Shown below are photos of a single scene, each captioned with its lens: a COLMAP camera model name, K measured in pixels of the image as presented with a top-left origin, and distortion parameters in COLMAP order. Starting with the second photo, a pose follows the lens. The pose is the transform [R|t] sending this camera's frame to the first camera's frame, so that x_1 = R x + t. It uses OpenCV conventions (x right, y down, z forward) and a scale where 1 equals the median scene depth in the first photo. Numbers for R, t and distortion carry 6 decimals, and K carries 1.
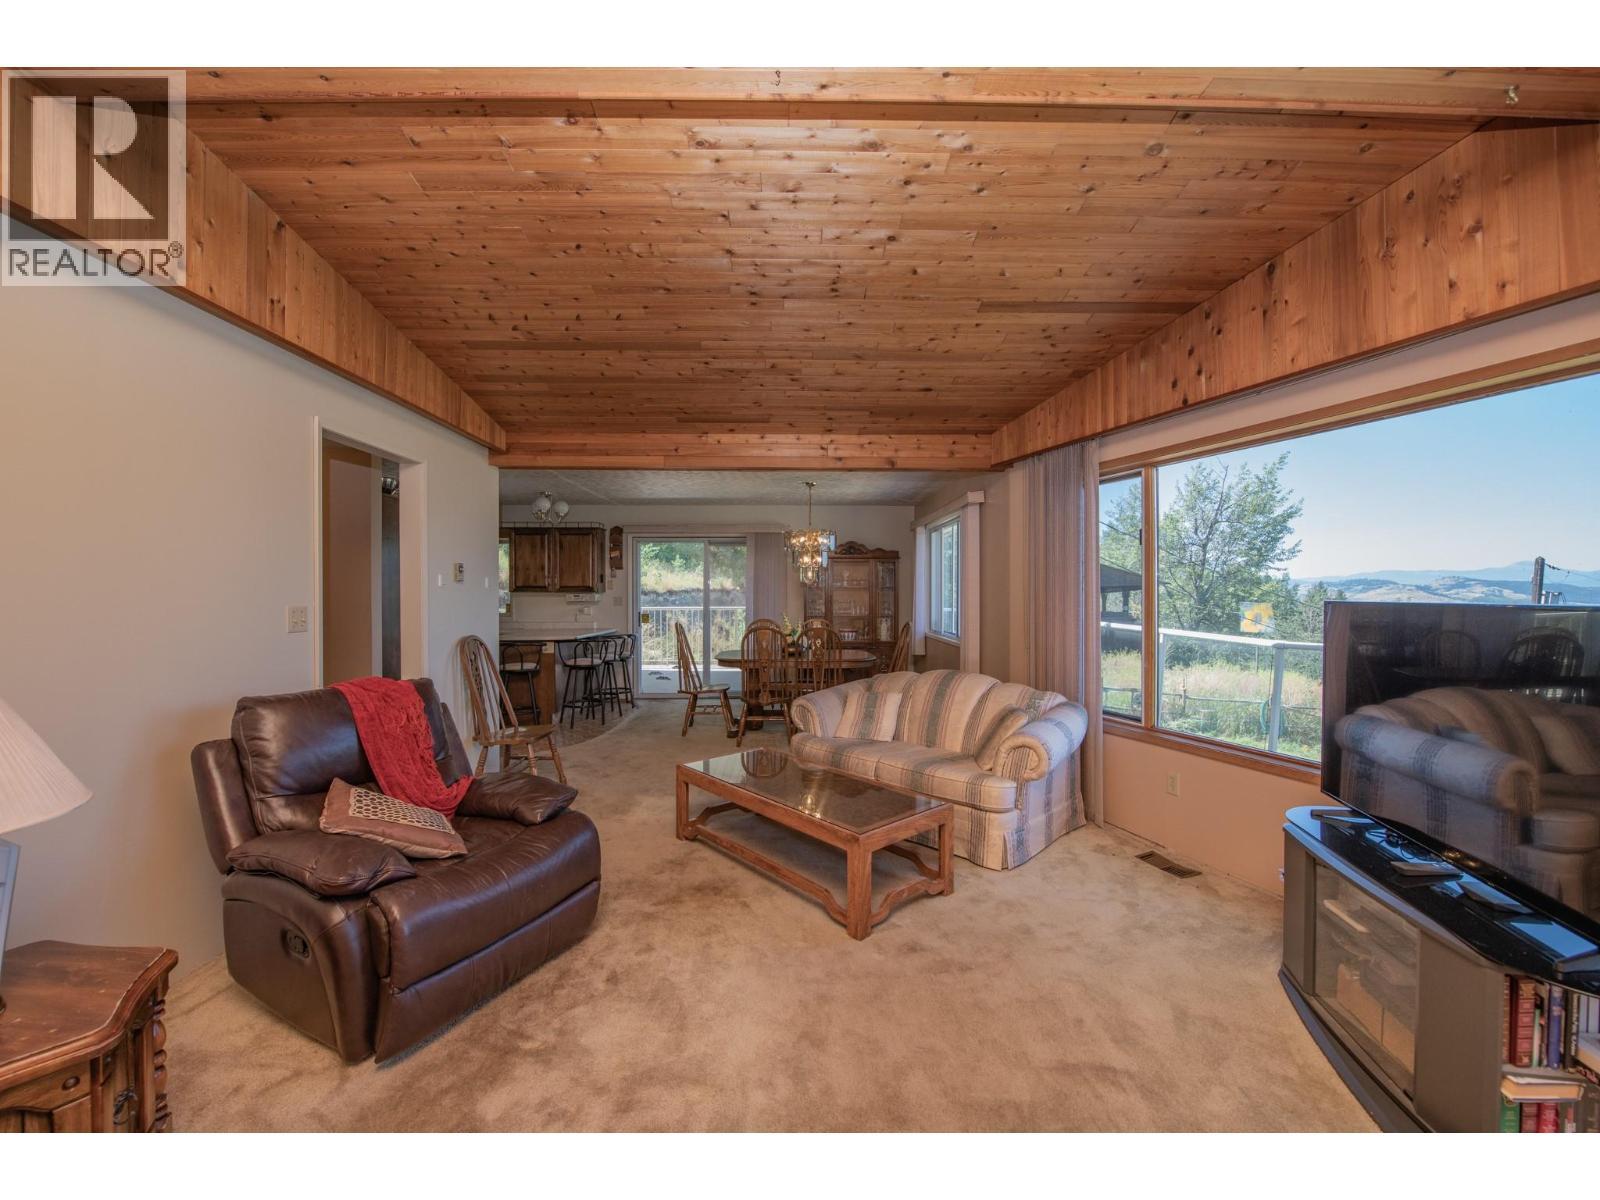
lens RADIAL K [[642.2, 0, 799.3], [0, 642.2, 595.7], [0, 0, 1]] dist [-0.012883, -0.003392]
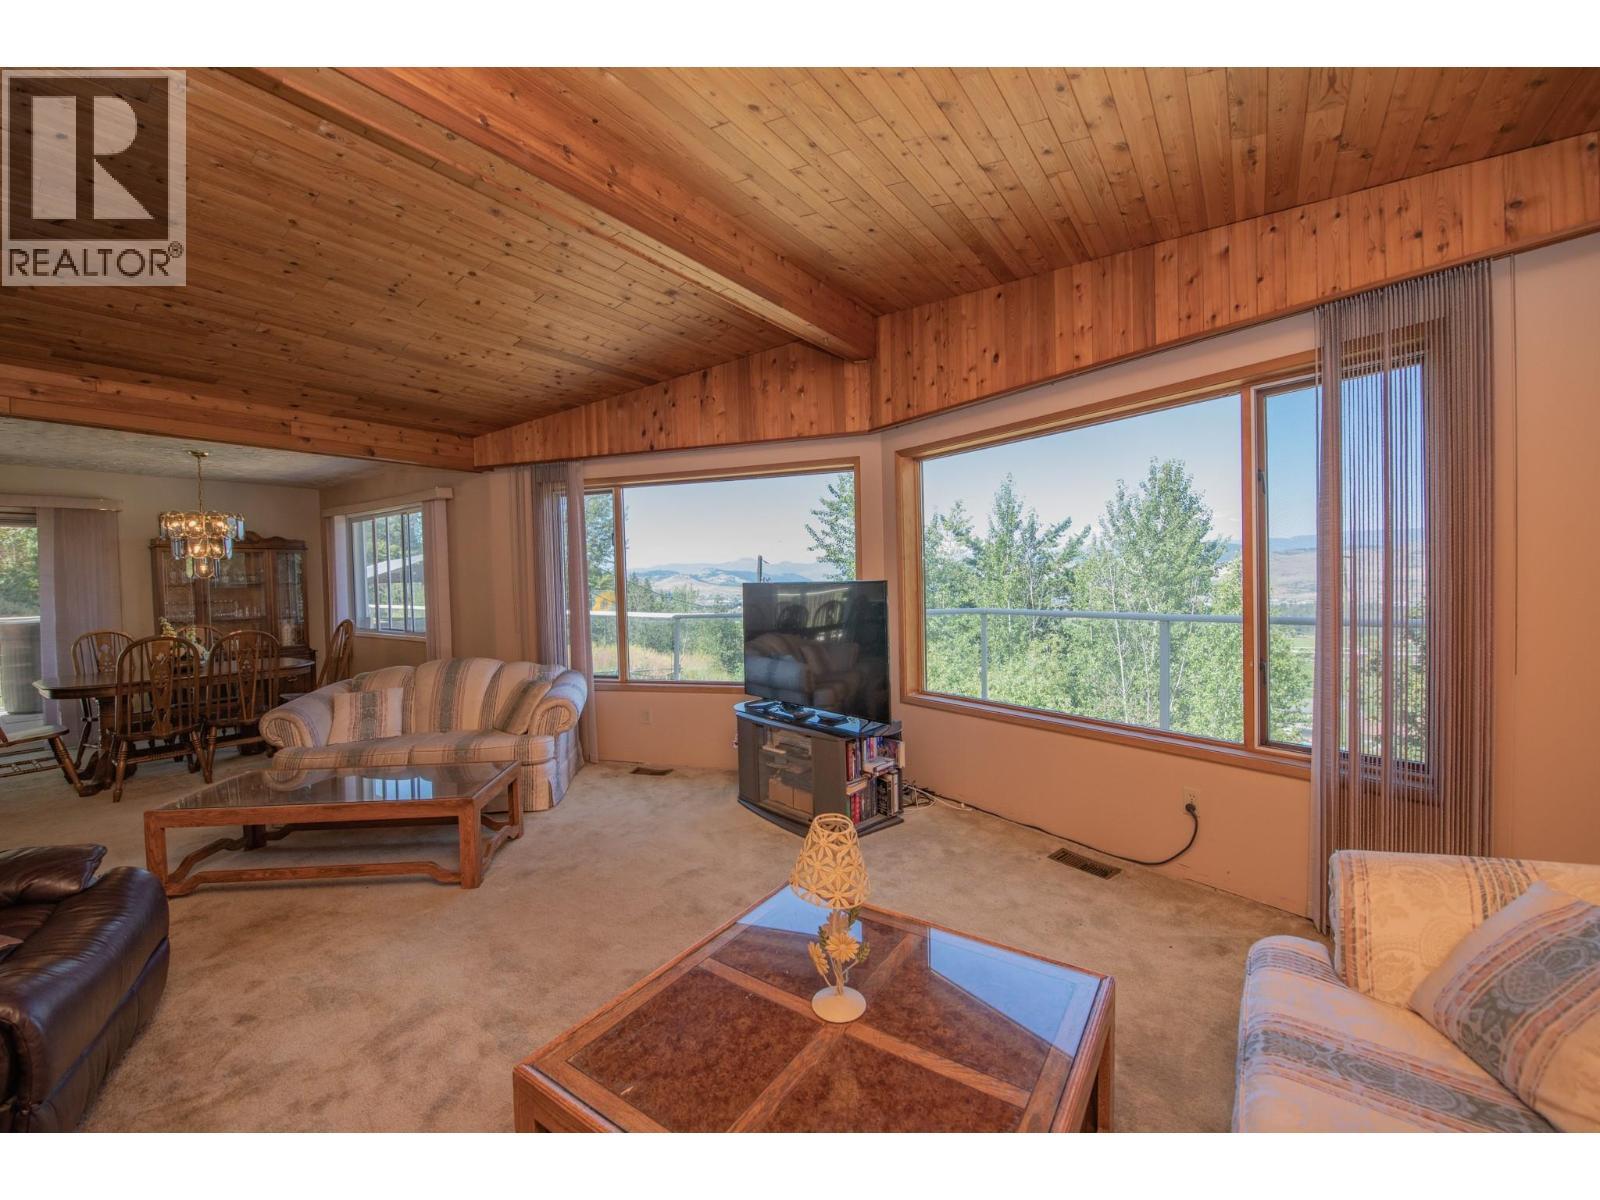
lens RADIAL K [[642.2, 0, 799.3], [0, 642.2, 595.7], [0, 0, 1]] dist [-0.012883, -0.003392]
pose [[0.587995, -0.036190, 0.808054, -0.354660], [0.026739, 0.999322, 0.025299, 0.001882], [-0.808422, 0.006731, 0.588565, -0.107578]]
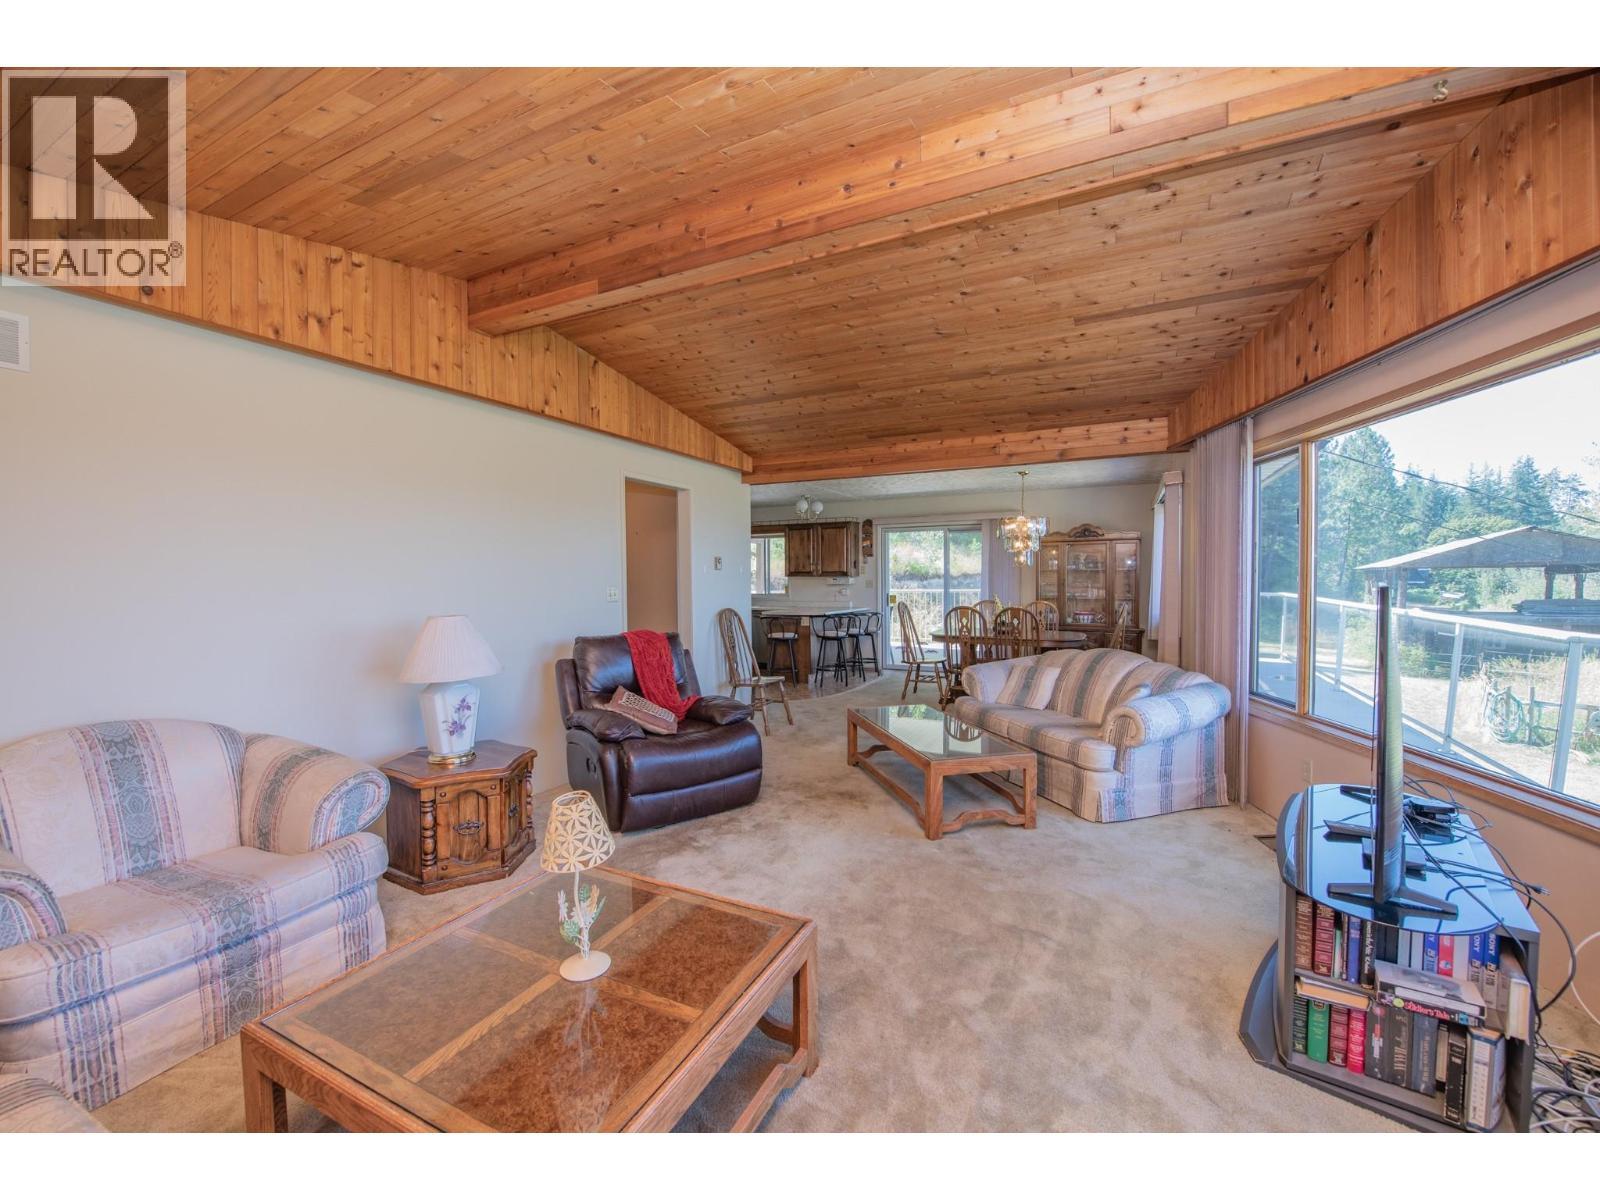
lens RADIAL K [[642.2, 0, 799.3], [0, 642.2, 595.7], [0, 0, 1]] dist [-0.012883, -0.003392]
pose [[0.886692, 0.007639, -0.462297, 0.347019], [0.004473, 0.999675, 0.025098, 0.000119], [0.462339, -0.024322, 0.886370, -0.214706]]
